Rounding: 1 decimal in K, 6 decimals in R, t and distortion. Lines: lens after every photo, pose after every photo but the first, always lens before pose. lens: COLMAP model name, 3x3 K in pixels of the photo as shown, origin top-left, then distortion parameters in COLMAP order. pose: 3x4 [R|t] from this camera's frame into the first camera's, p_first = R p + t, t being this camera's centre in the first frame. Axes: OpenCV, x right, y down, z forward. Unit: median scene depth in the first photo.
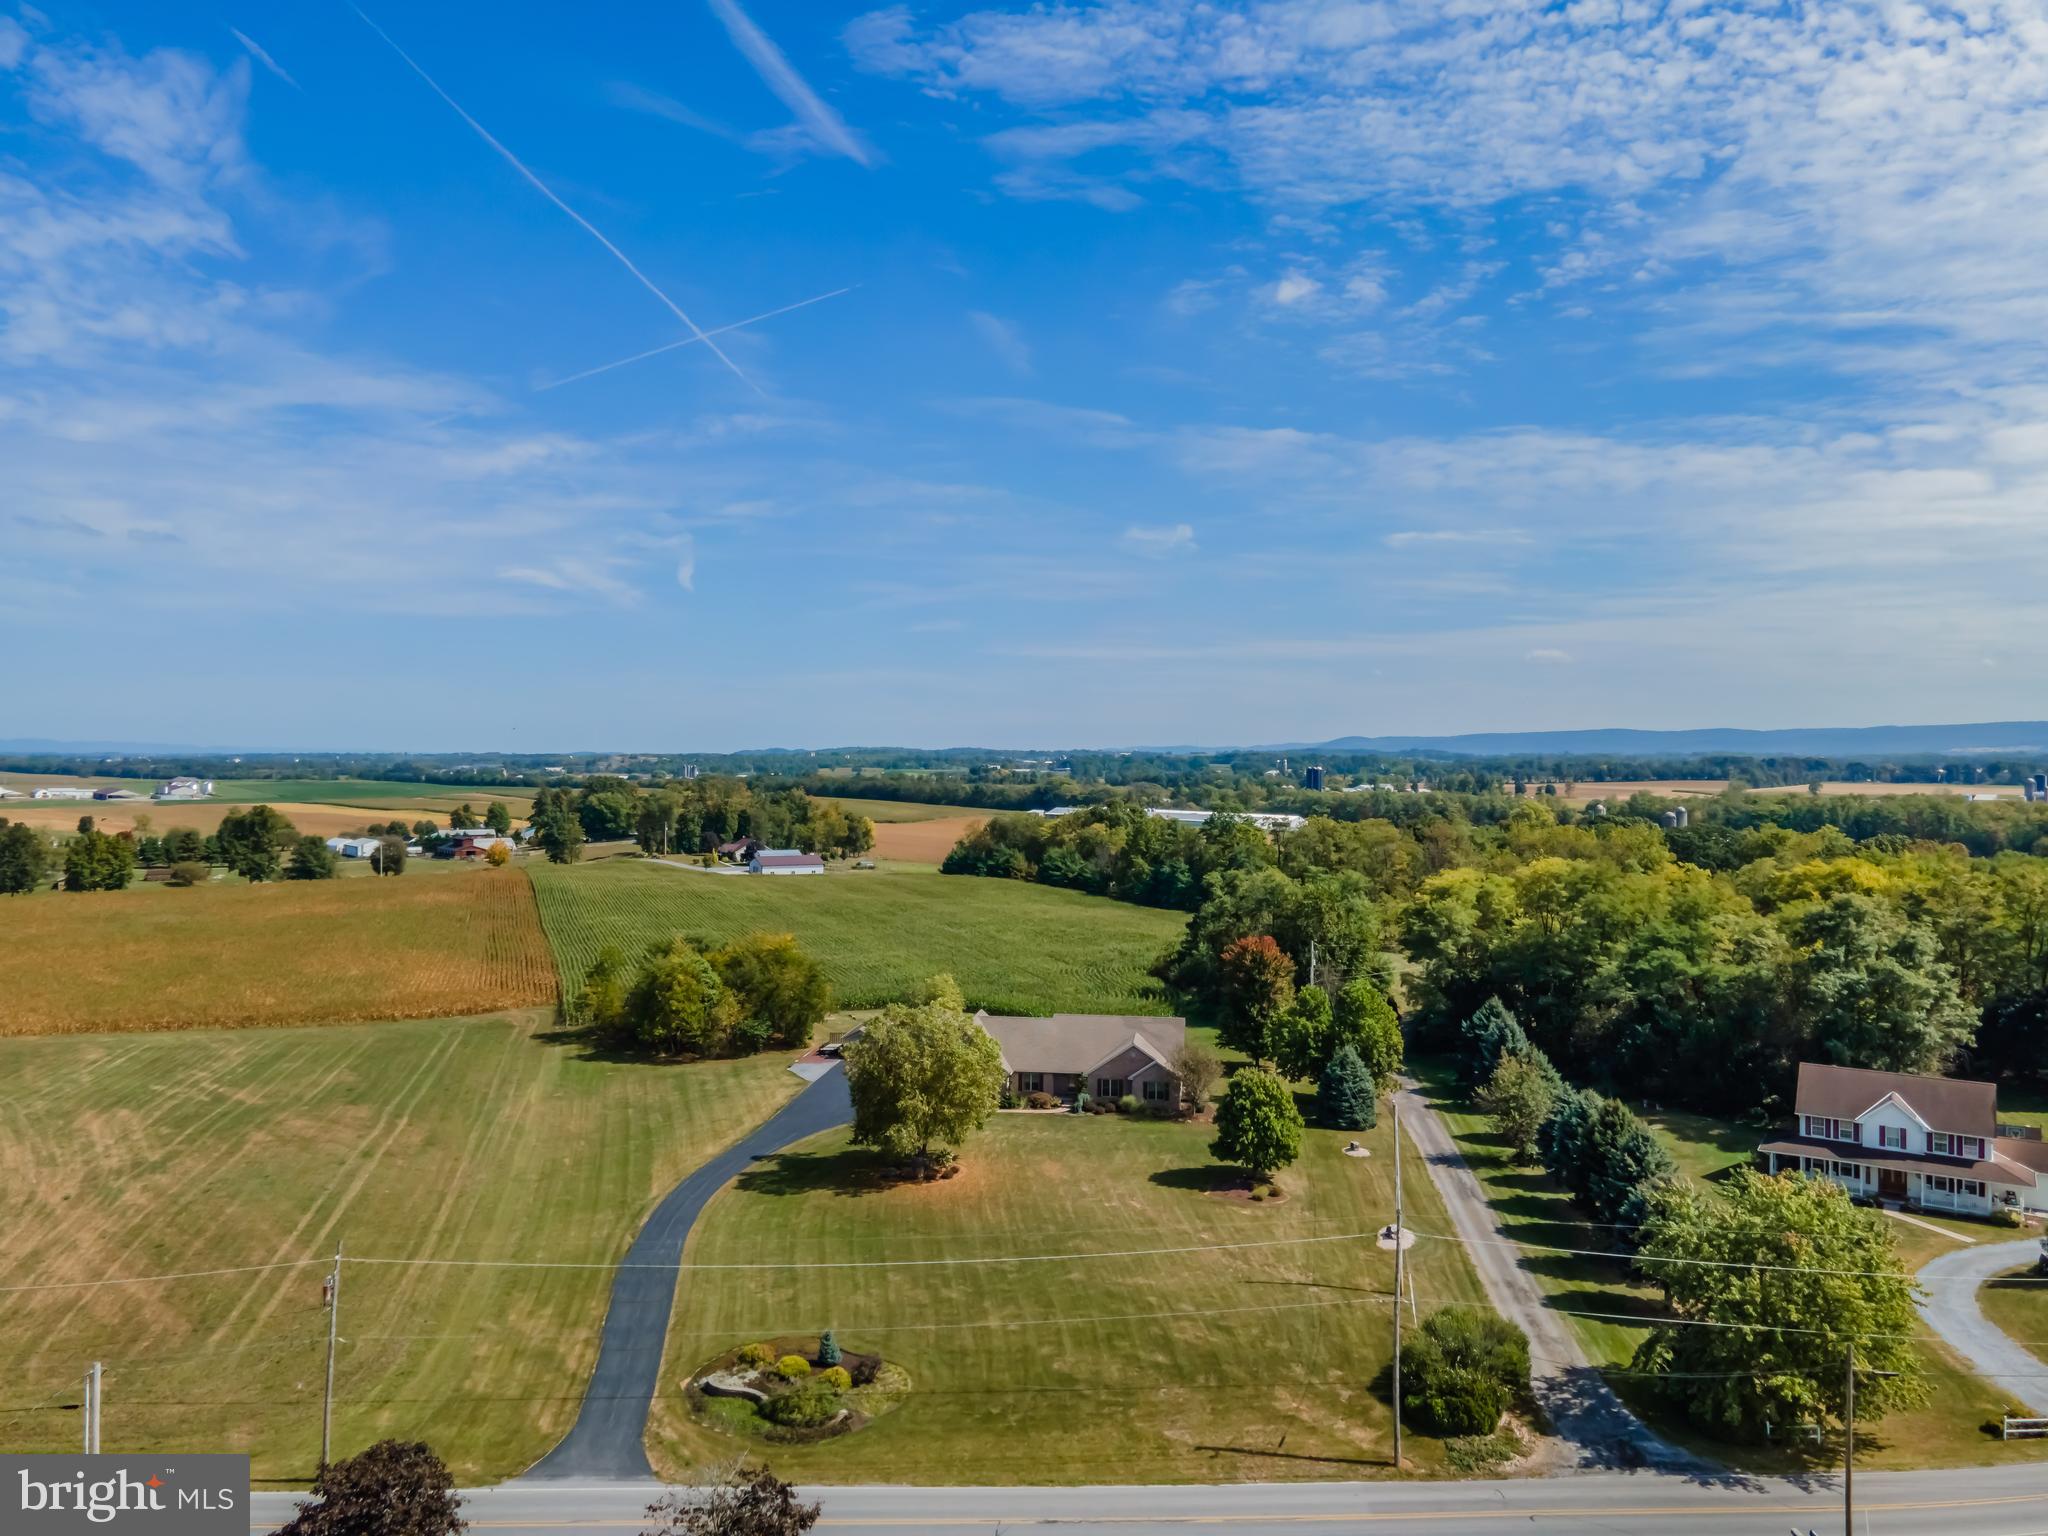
lens RADIAL K [[1495.5, 0, 1030.3], [0, 1495.5, 748.1], [0, 0, 1]] dist [0.042062, 0.010651]
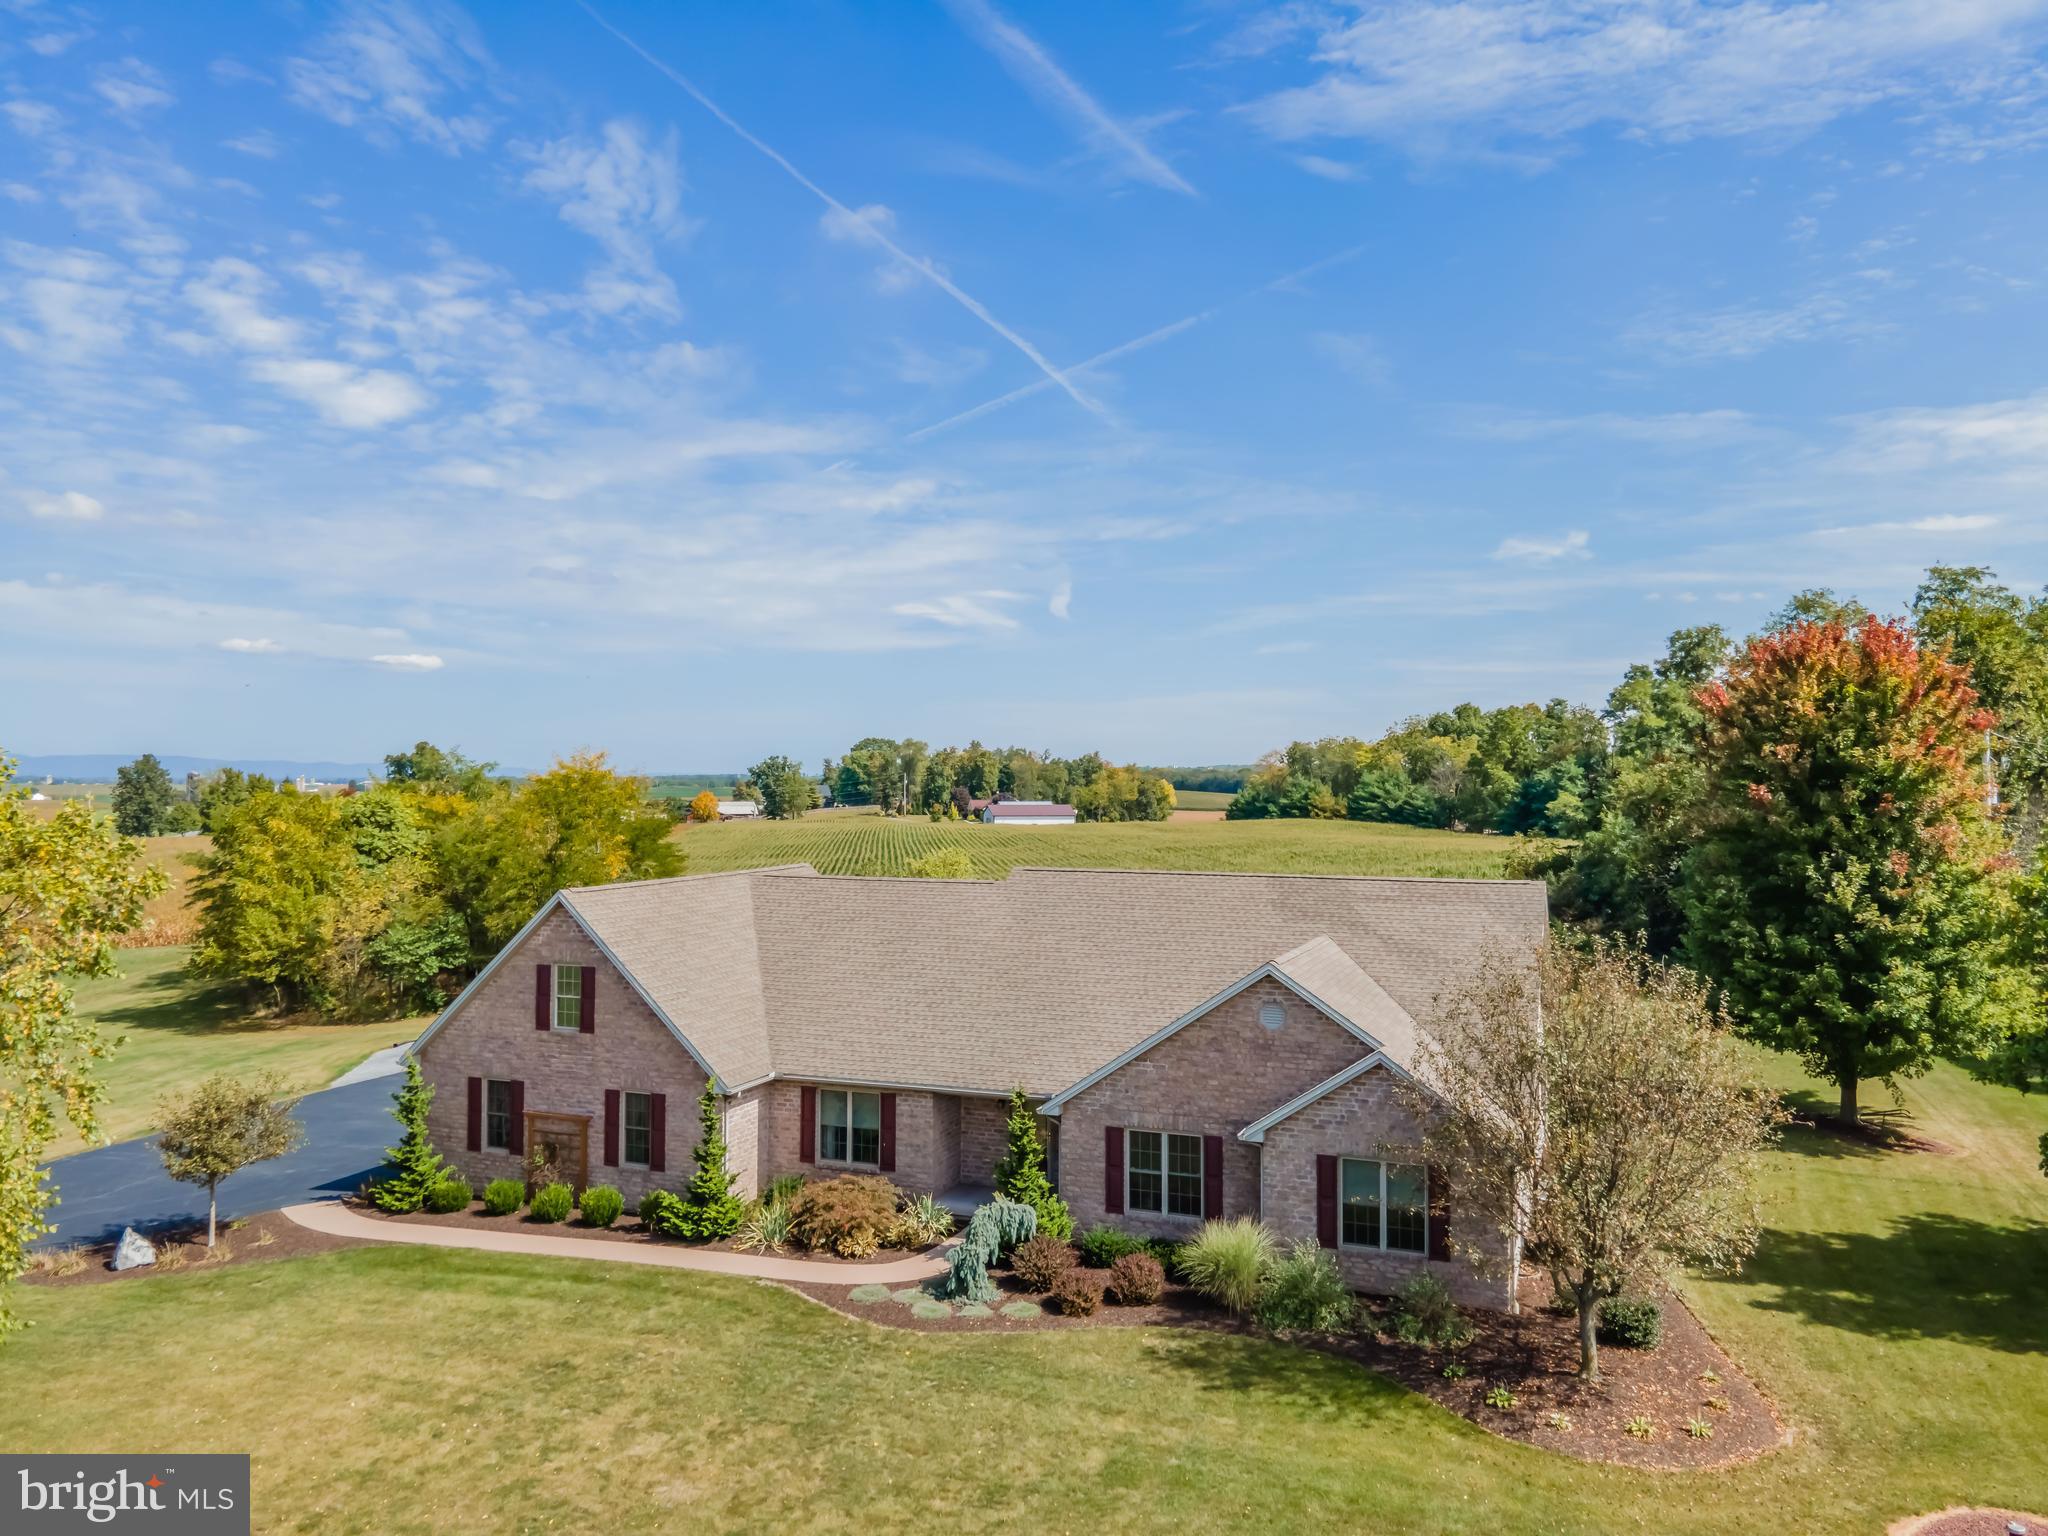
lens RADIAL K [[1495.5, 0, 1045.4], [0, 1495.5, 753.4], [0, 0, 1]] dist [0.042062, 0.010651]
pose [[0.971138, -0.009183, -0.238340, 0.022786], [0.006296, 0.999897, -0.012872, 0.044214], [0.238434, 0.011000, 0.971096, 0.205353]]
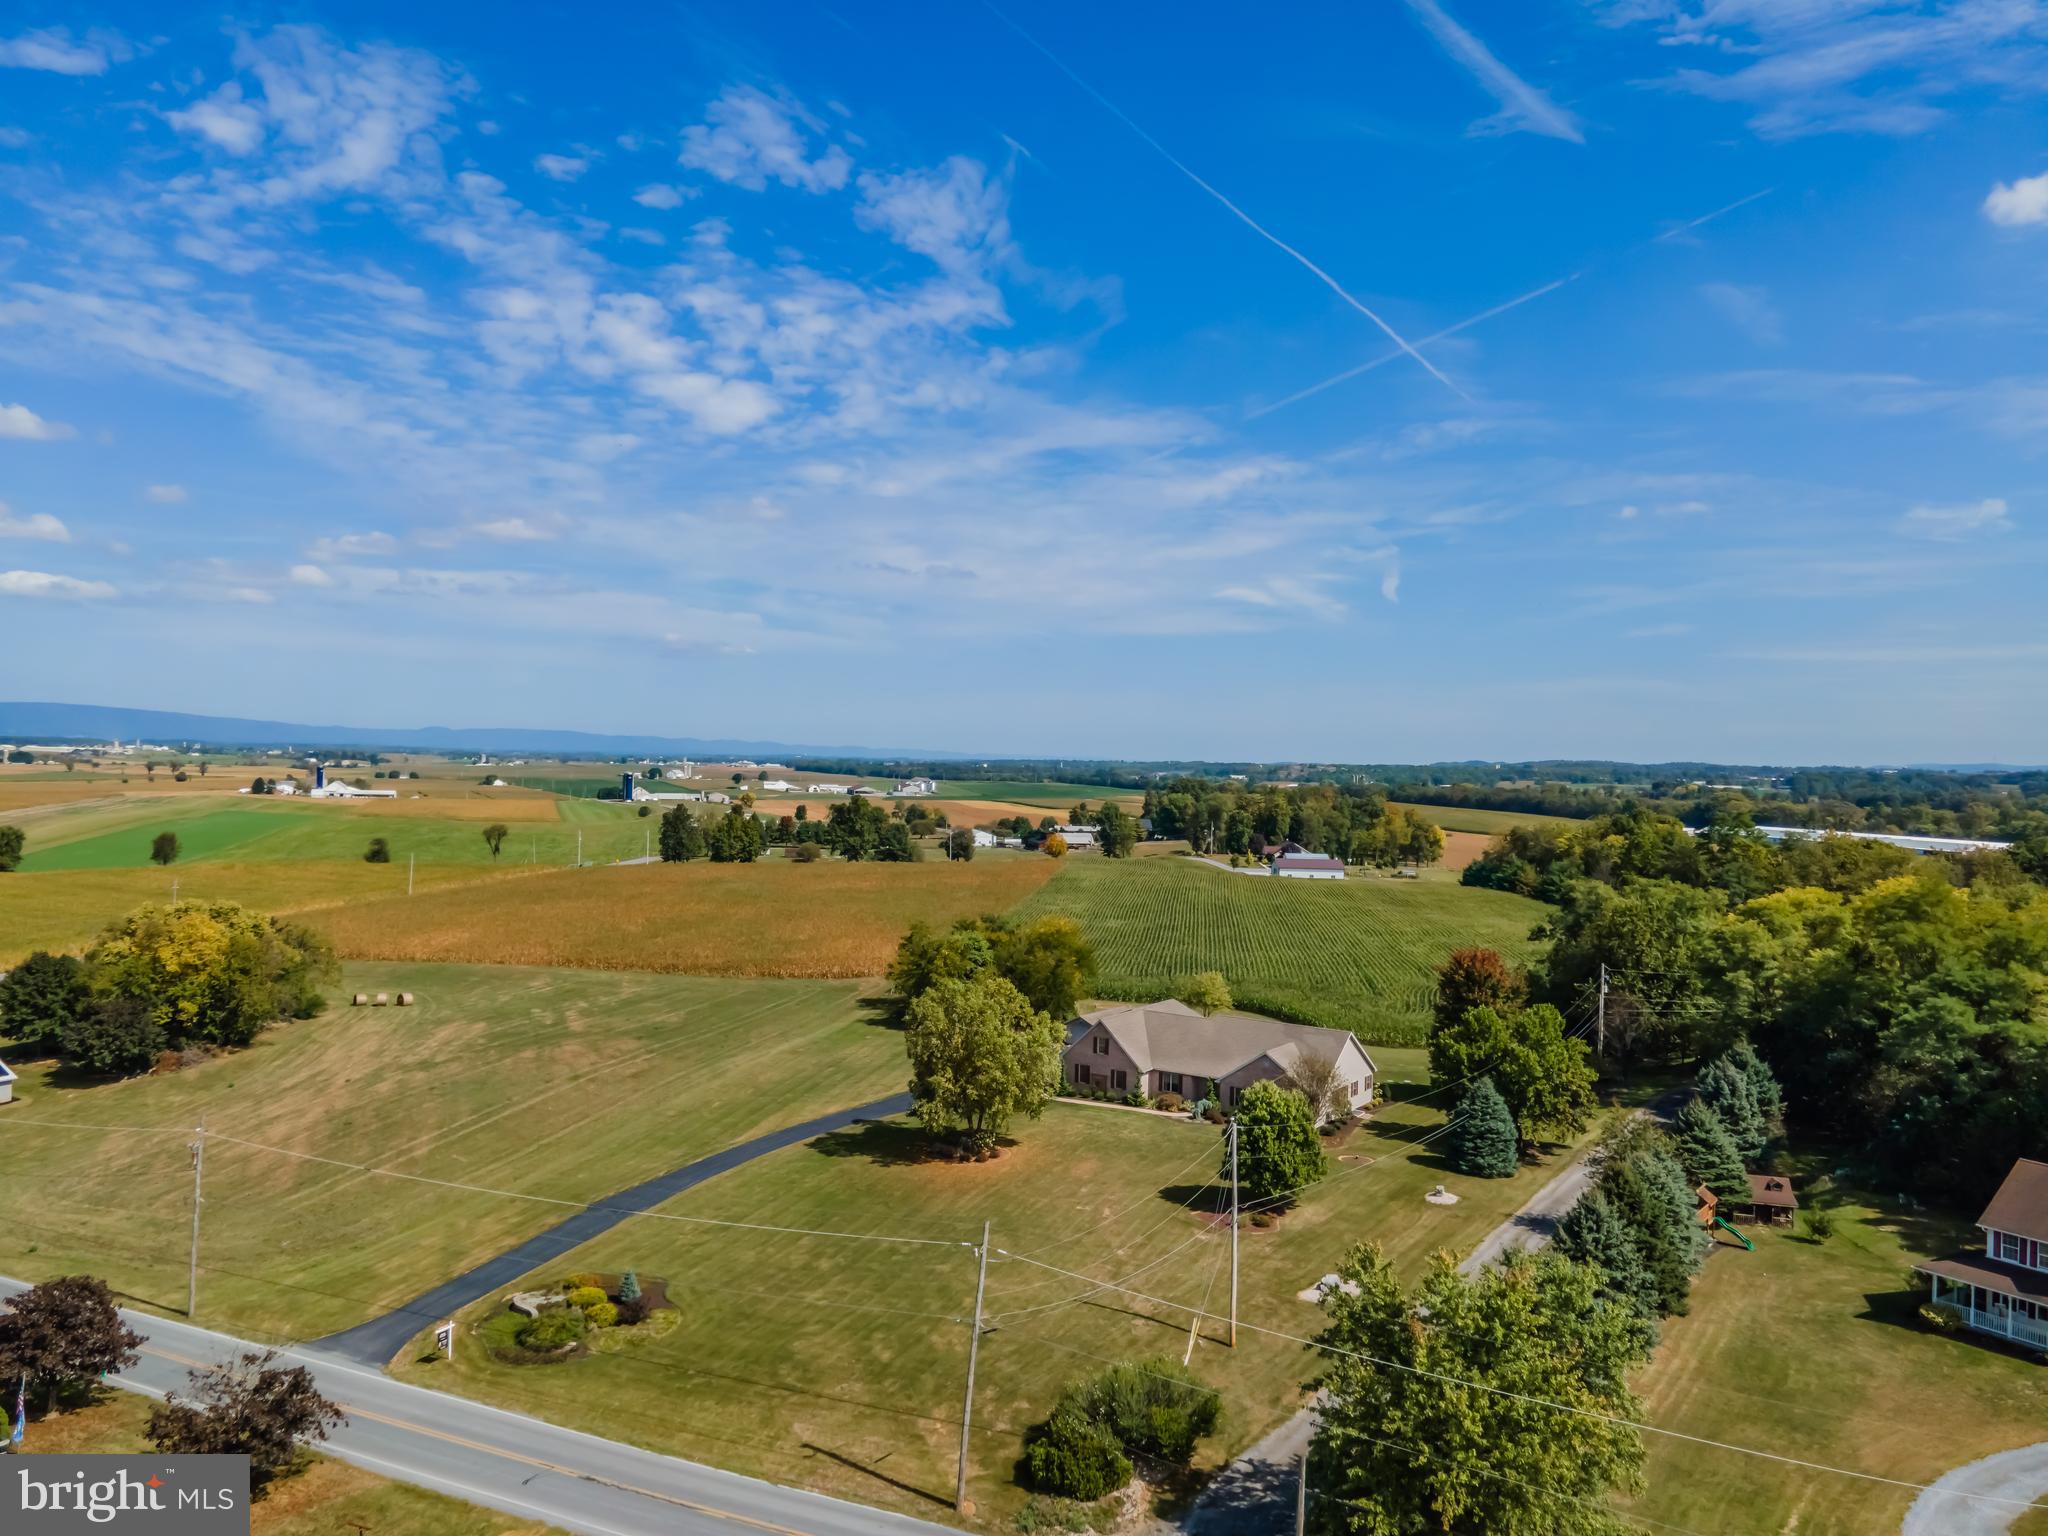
lens RADIAL K [[1495.5, 0, 1026.8], [0, 1495.5, 770.2], [0, 0, 1]] dist [0.042062, 0.010651]
pose [[0.894236, 0.014792, -0.447350, 0.088655], [-0.011919, 0.999886, 0.009236, 0.005203], [0.447436, -0.002927, 0.894311, 0.032040]]
